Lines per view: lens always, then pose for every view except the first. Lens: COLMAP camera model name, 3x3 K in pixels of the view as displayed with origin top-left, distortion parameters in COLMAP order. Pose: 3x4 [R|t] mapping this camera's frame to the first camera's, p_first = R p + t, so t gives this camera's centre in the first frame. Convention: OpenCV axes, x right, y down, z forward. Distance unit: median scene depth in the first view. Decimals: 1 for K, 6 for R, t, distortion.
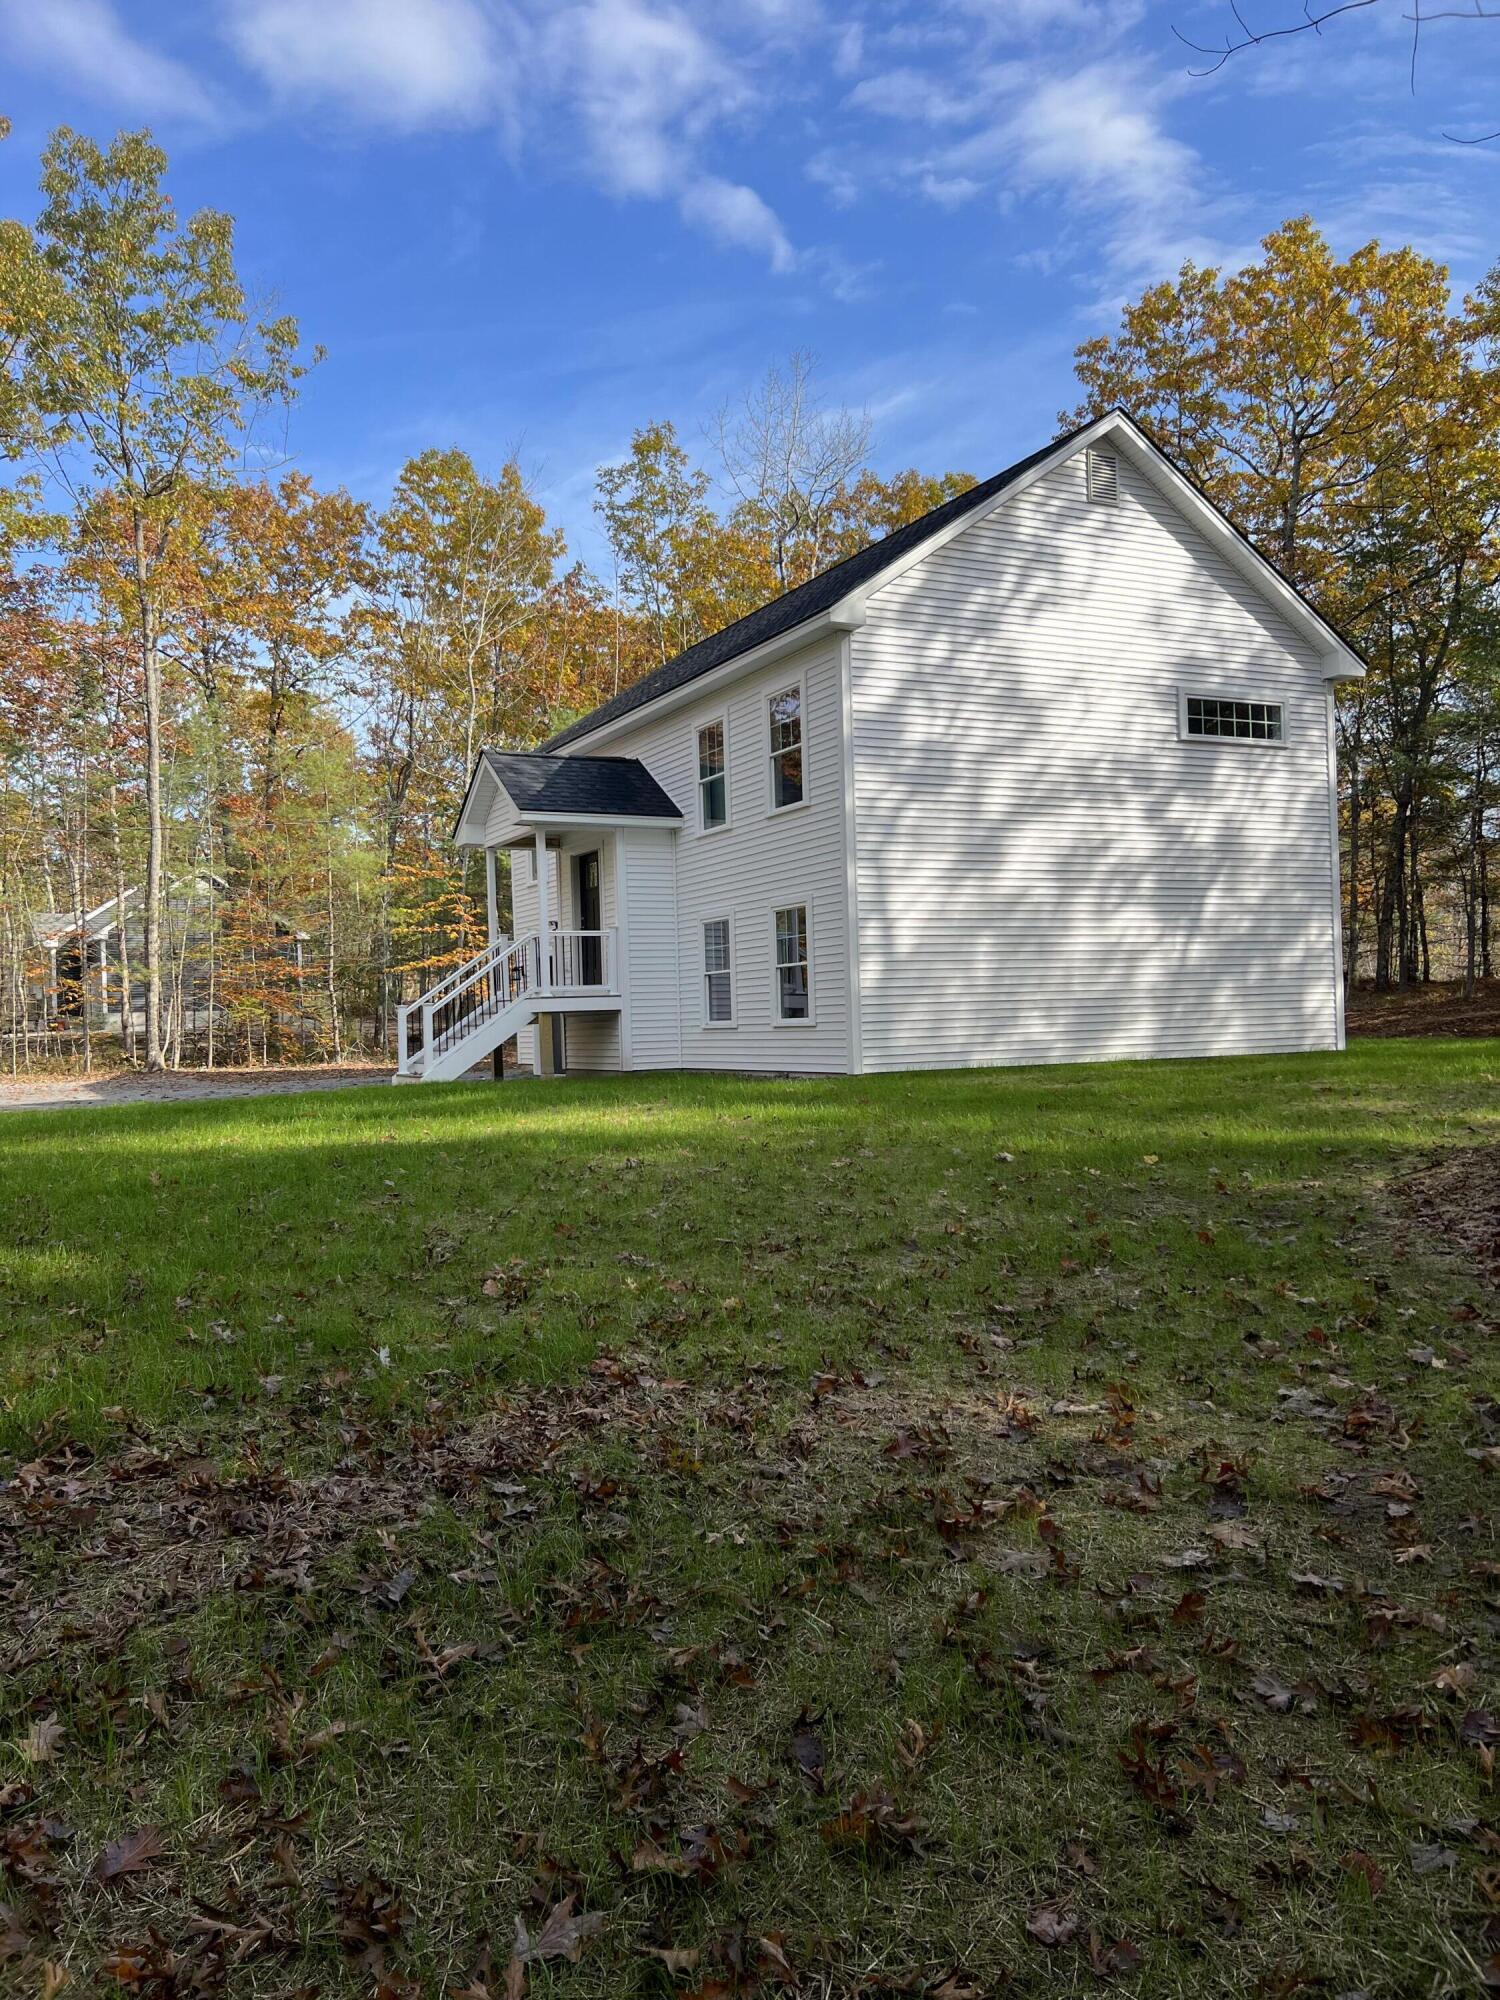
lens RADIAL K [[1523.2, 0, 748.1], [0, 1523.2, 1002.2], [0, 0, 1]] dist [0.045738, -0.047667]
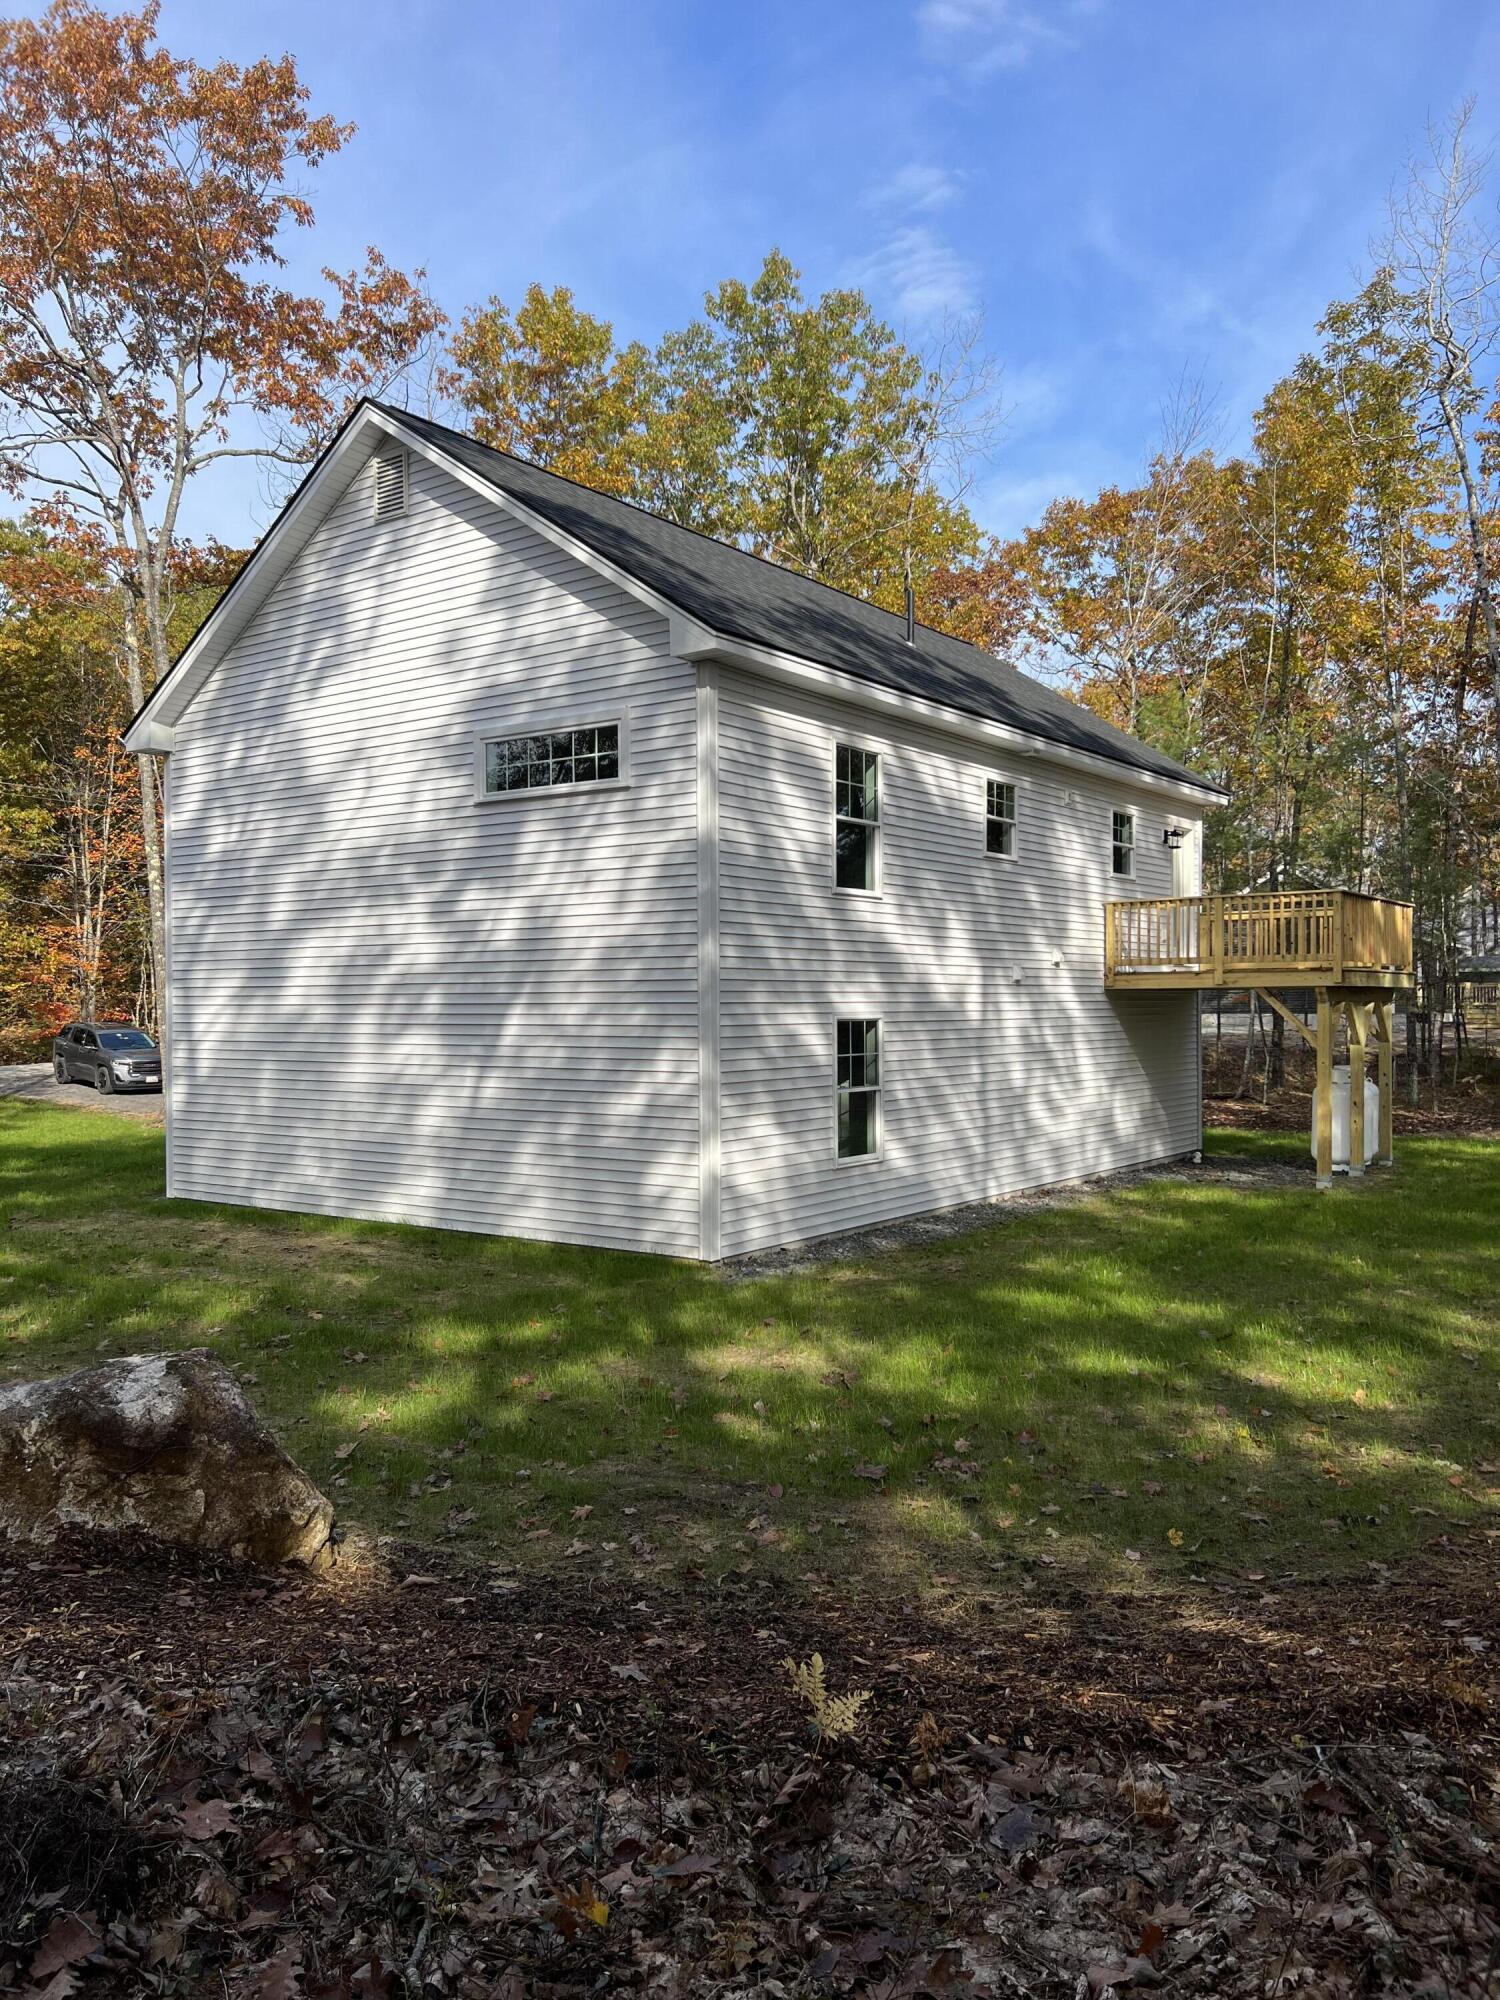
lens RADIAL K [[1523.2, 0, 748.1], [0, 1523.2, 1001.3], [0, 0, 1]] dist [0.045738, -0.047667]
pose [[0.448863, 0.030302, -0.893087, 1.019615], [0.003018, 0.999368, 0.035425, -0.103412], [0.893595, -0.018596, 0.448488, 0.797833]]
